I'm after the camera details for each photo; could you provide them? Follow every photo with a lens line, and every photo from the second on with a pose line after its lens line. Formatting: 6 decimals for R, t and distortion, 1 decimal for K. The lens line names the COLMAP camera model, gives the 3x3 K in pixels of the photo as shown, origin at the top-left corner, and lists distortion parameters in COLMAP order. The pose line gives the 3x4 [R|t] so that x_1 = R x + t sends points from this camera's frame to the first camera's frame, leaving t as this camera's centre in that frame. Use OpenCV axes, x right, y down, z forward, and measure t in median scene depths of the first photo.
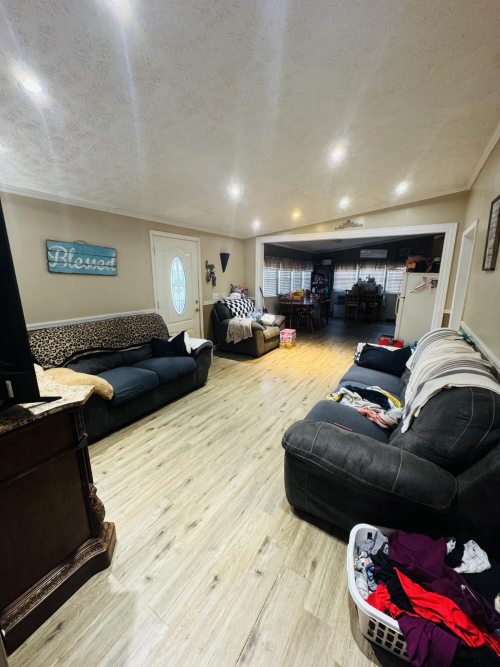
lens RADIAL K [[265.9, 0, 248.2], [0, 265.9, 334.4], [0, 0, 1]] dist [-0.003265, -0.000204]
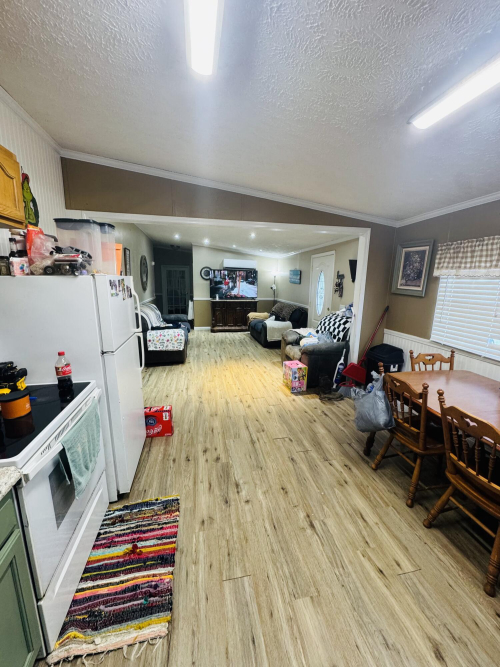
lens RADIAL K [[265.9, 0, 250.1], [0, 265.9, 331.1], [0, 0, 1]] dist [-0.003265, -0.000204]
pose [[-0.724173, 0.113488, -0.680216, 0.489316], [-0.171823, 0.925566, 0.337349, -0.216455], [0.667870, 0.361176, -0.650770, 0.940082]]
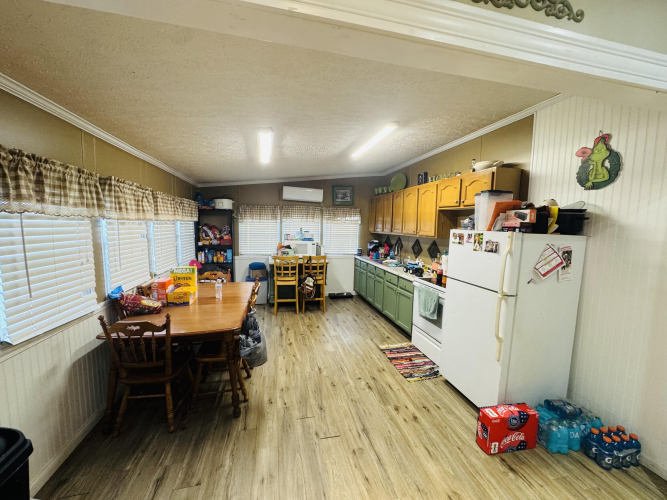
lens RADIAL K [[265.9, 0, 331.6], [0, 265.9, 250.8], [0, 0, 1]] dist [-0.003265, -0.000204]
pose [[0.707983, -0.064893, 0.703241, 0.084013], [0.143914, 0.988132, -0.053703, -0.145659], [-0.691410, 0.139227, 0.708920, 0.591886]]
